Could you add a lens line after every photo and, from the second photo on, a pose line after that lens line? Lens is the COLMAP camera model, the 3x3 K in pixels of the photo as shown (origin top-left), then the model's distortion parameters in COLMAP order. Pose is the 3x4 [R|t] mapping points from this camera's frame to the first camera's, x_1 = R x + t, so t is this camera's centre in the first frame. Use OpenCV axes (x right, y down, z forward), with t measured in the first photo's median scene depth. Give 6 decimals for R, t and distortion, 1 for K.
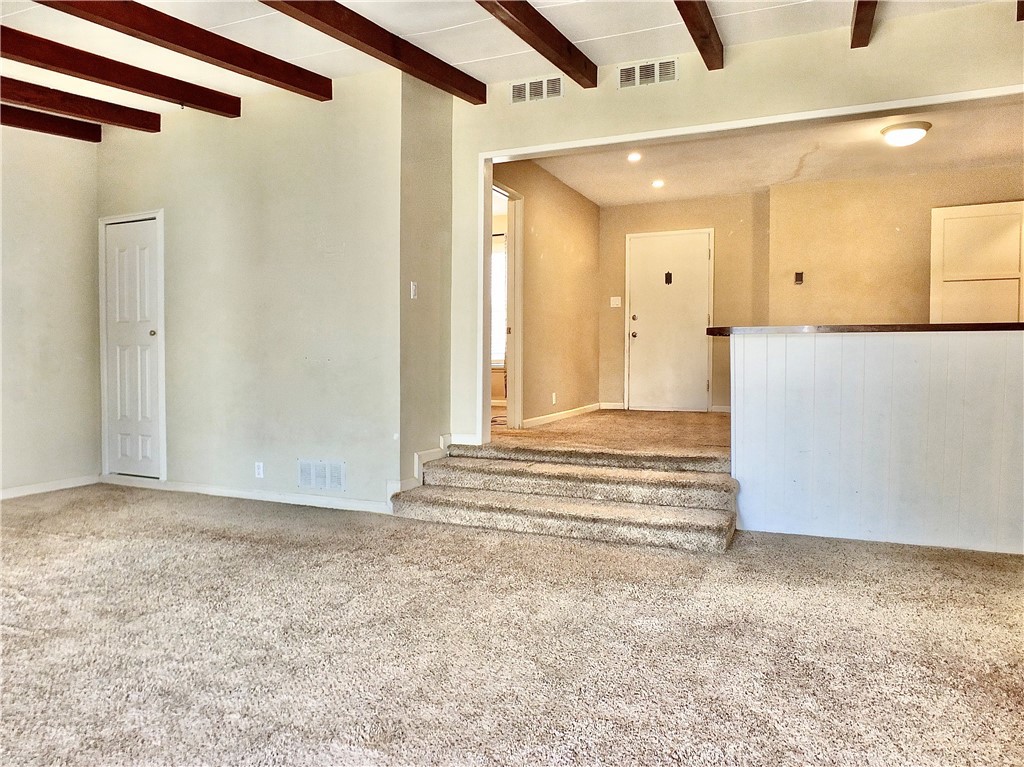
lens RADIAL K [[704.3, 0, 515.1], [0, 704.3, 379.1], [0, 0, 1]] dist [-0.041354, 0.017491]
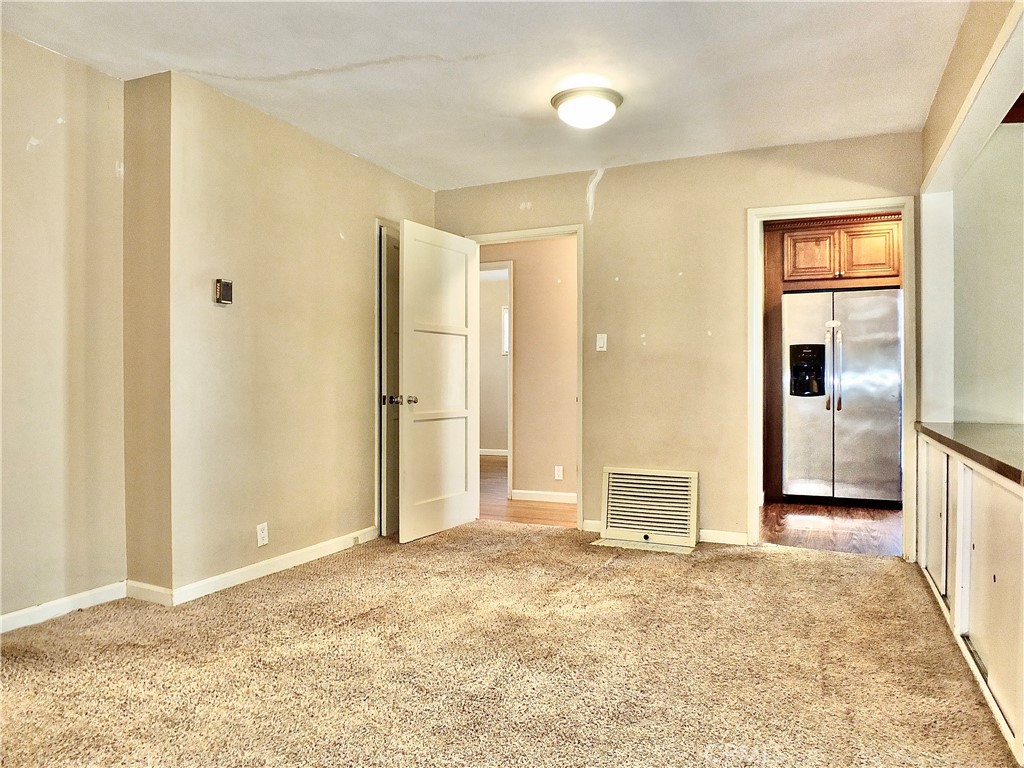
lens RADIAL K [[704.3, 0, 520.3], [0, 704.3, 389.0], [0, 0, 1]] dist [-0.041354, 0.017491]
pose [[0.057196, -0.010261, 0.998310, -0.109421], [0.023898, 0.999675, 0.008906, -0.122771], [-0.998077, 0.023348, 0.057422, 1.221583]]
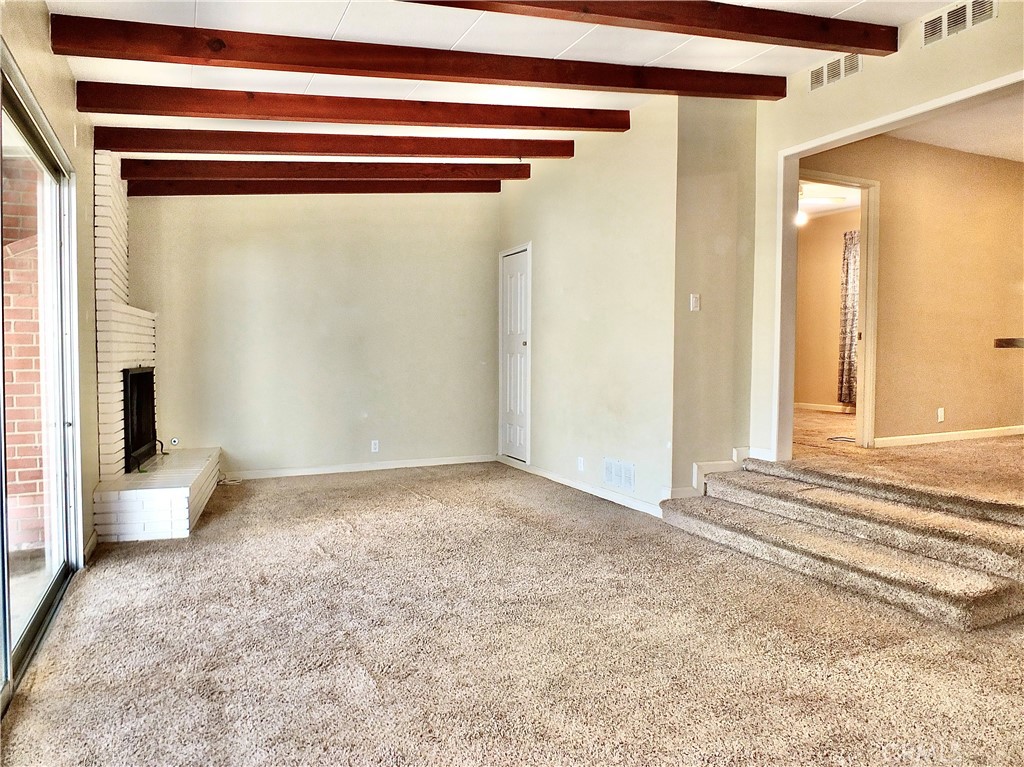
lens RADIAL K [[704.3, 0, 513.1], [0, 704.3, 382.8], [0, 0, 1]] dist [-0.041354, 0.017491]
pose [[0.746421, 0.029525, -0.664819, 0.337501], [-0.019443, 0.999556, 0.022562, -0.028644], [0.665190, -0.003914, 0.746664, 0.068921]]
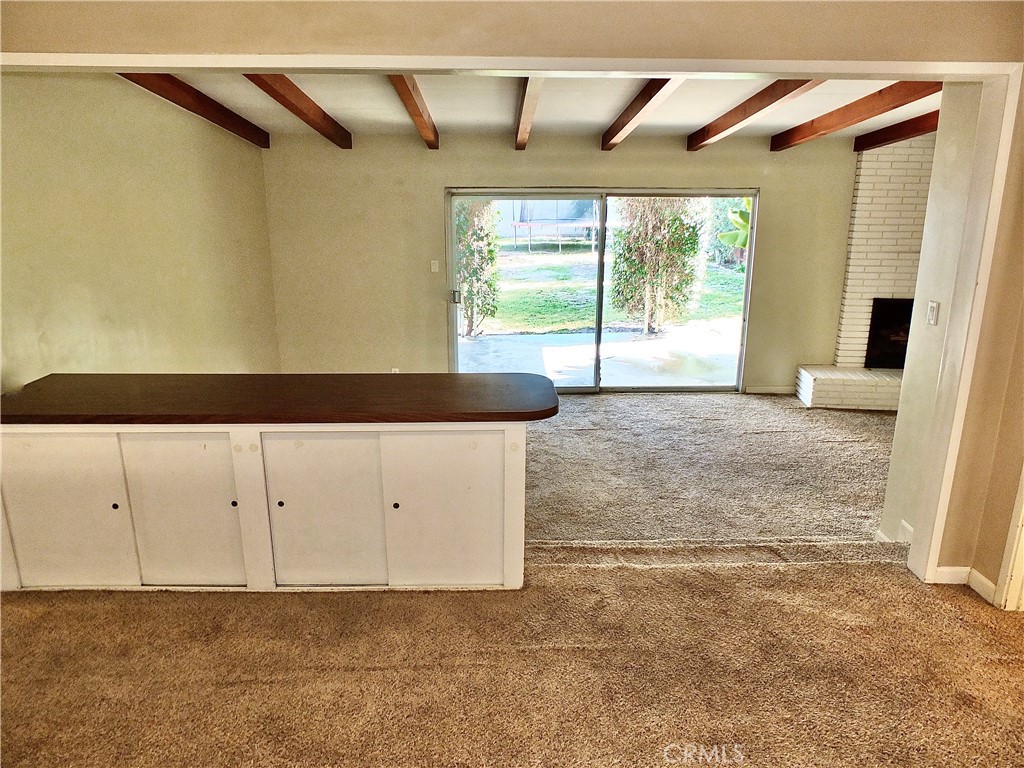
lens RADIAL K [[704.3, 0, 504.0], [0, 704.3, 377.5], [0, 0, 1]] dist [-0.041354, 0.017491]
pose [[-0.919435, 0.104589, -0.379077, 0.545619], [-0.006040, 0.960112, 0.279549, -0.260950], [0.393195, 0.259317, -0.882130, 1.481949]]
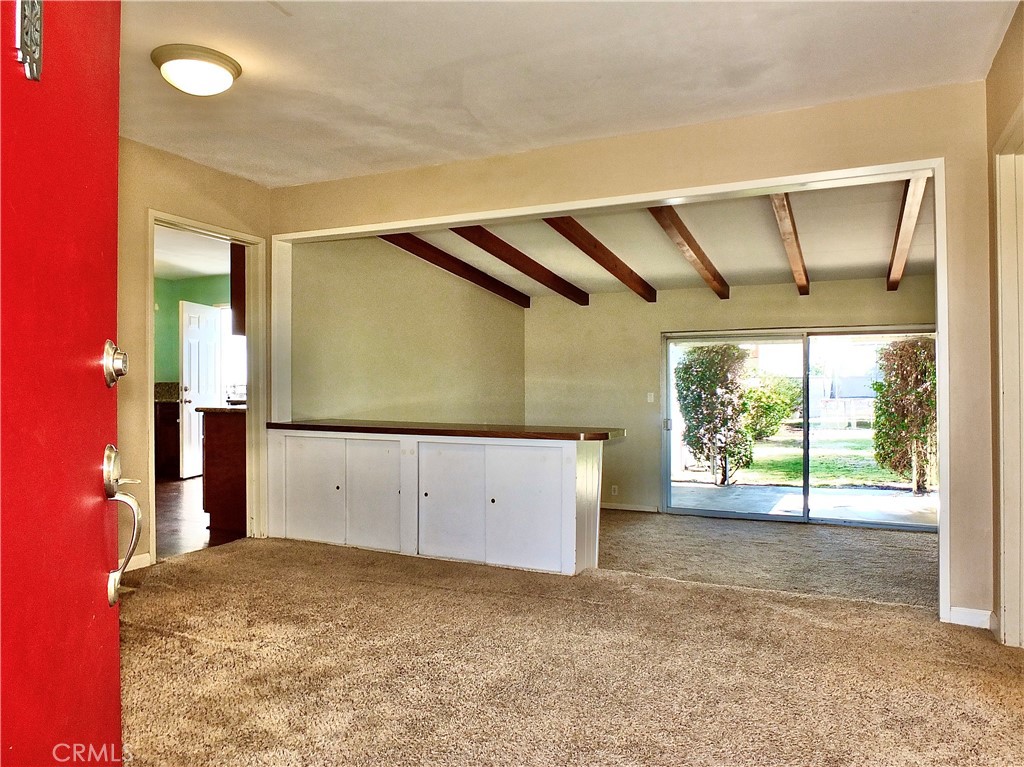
lens RADIAL K [[704.3, 0, 504.5], [0, 704.3, 377.5], [0, 0, 1]] dist [-0.041354, 0.017491]
pose [[-0.997231, 0.003008, 0.074301, 0.326699], [0.003968, 0.999911, 0.012774, -0.143799], [-0.074256, 0.013034, -0.997154, 1.812503]]
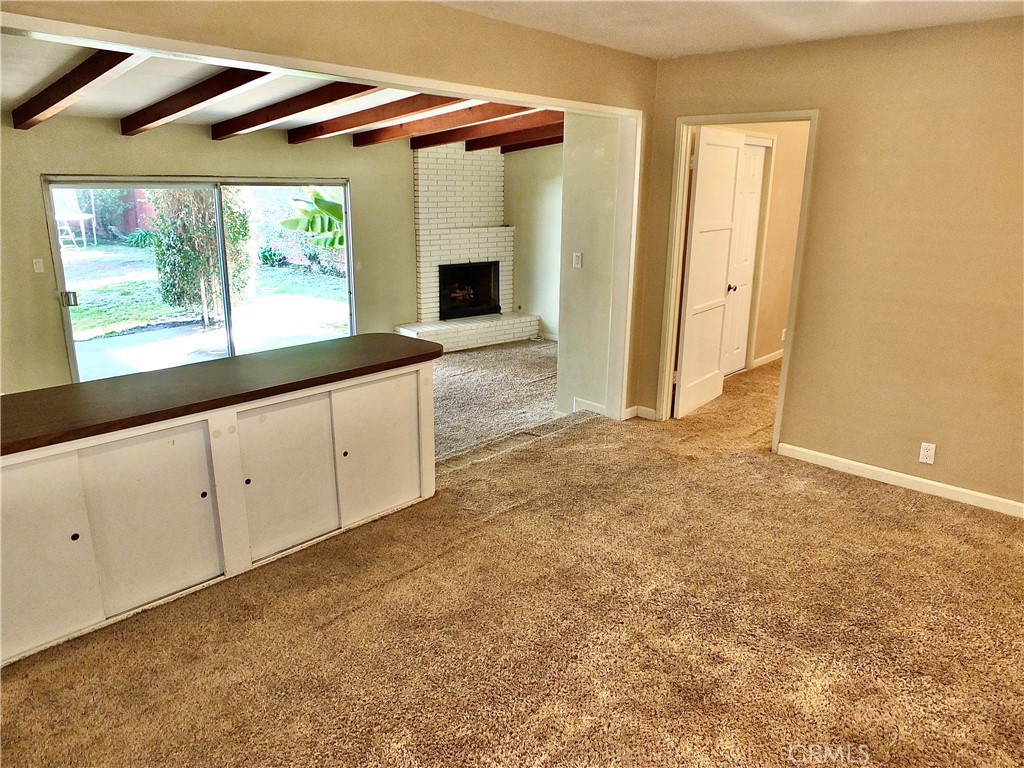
lens RADIAL K [[704.3, 0, 519.5], [0, 704.3, 388.1], [0, 0, 1]] dist [-0.041354, 0.017491]
pose [[-0.347147, 0.259058, -0.901320, 0.980527], [-0.036478, 0.956632, 0.289005, -0.254553], [0.937101, 0.133206, -0.322642, 1.310166]]
